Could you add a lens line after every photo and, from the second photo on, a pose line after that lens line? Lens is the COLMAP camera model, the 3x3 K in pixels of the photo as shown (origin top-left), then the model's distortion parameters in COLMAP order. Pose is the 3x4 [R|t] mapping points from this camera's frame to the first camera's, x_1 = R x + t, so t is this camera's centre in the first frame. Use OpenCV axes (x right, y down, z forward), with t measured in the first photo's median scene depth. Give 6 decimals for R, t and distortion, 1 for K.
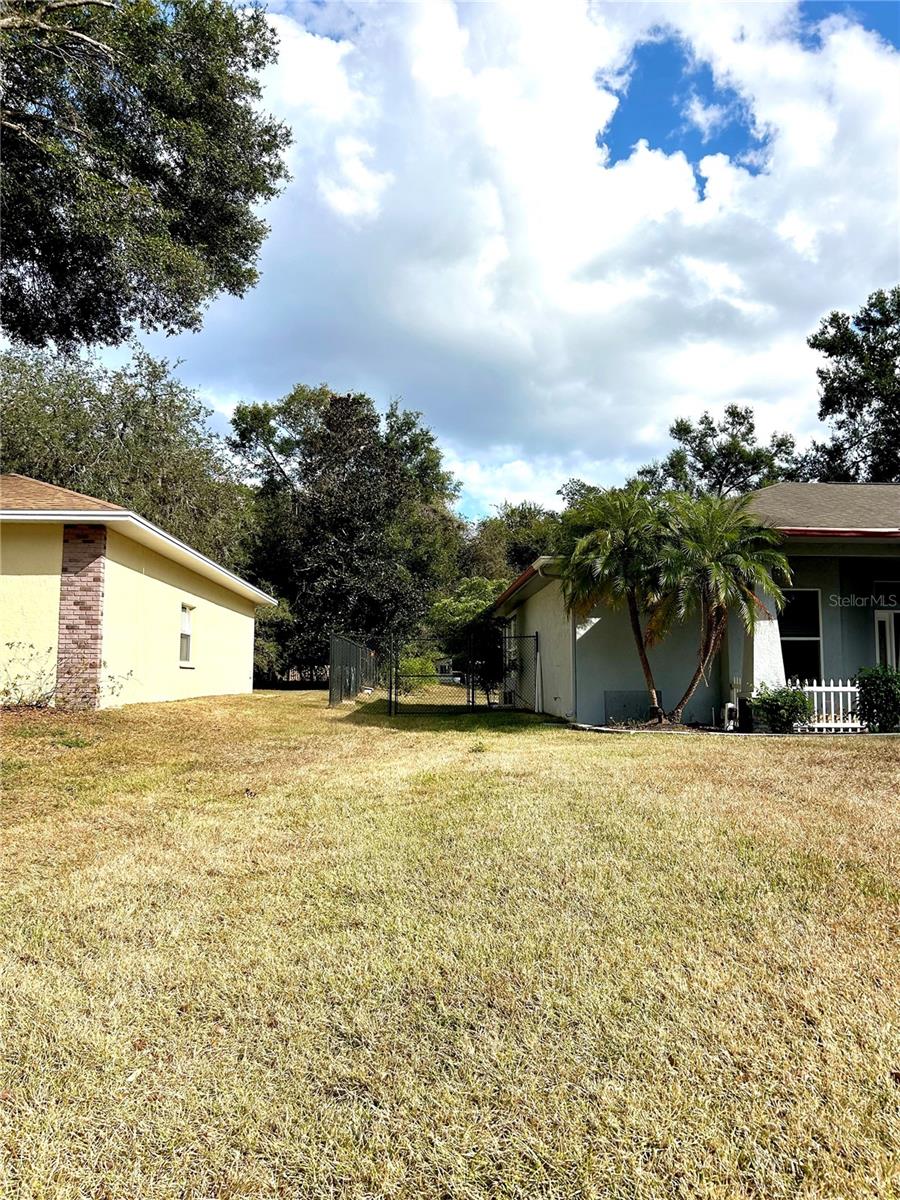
lens RADIAL K [[906.2, 0, 449.1], [0, 906.2, 597.7], [0, 0, 1]] dist [0.060571, -0.070226]
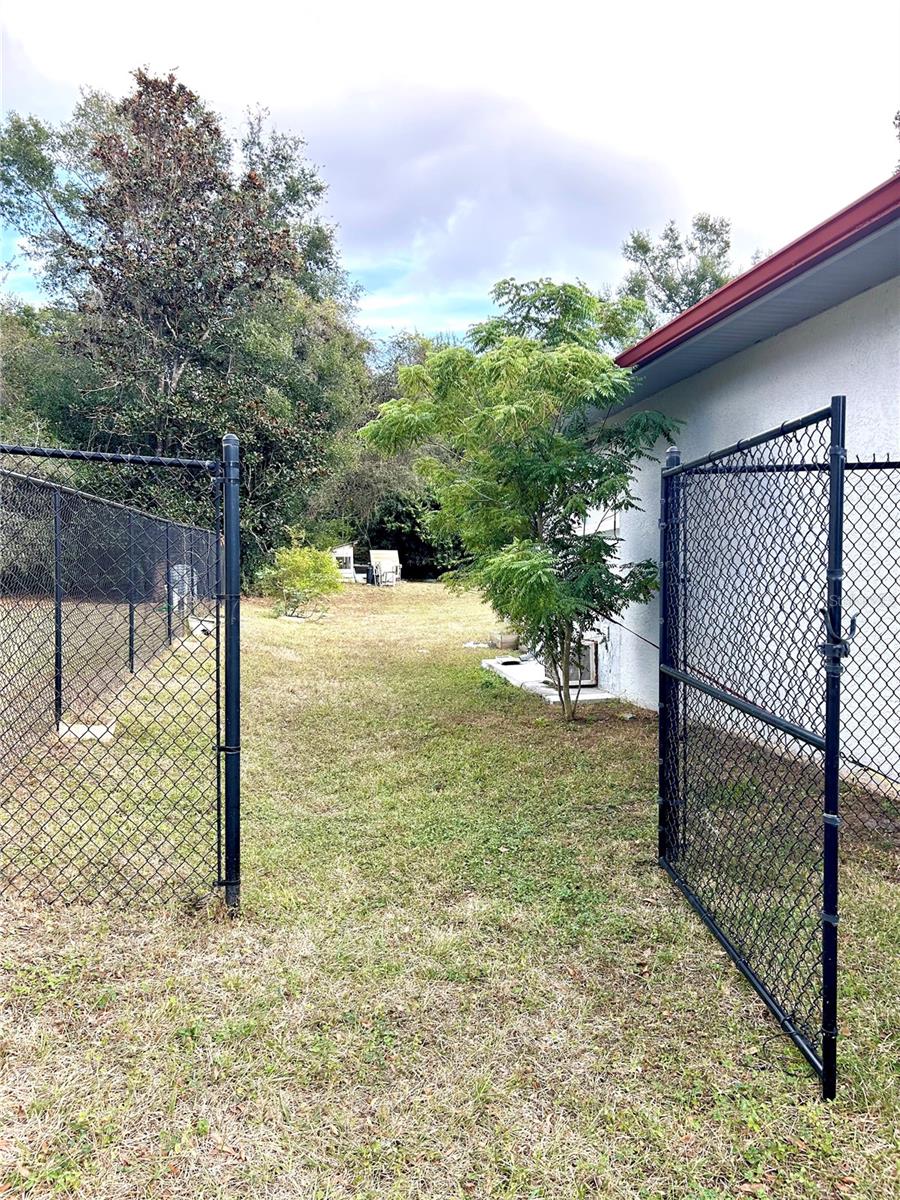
lens RADIAL K [[906.2, 0, 450.9], [0, 906.2, 600.6], [0, 0, 1]] dist [0.060571, -0.070226]
pose [[0.990301, -0.012989, 0.138327, -0.013369], [-0.004991, 0.991651, 0.128854, 0.013744], [-0.138846, -0.128294, 0.981969, 0.226595]]
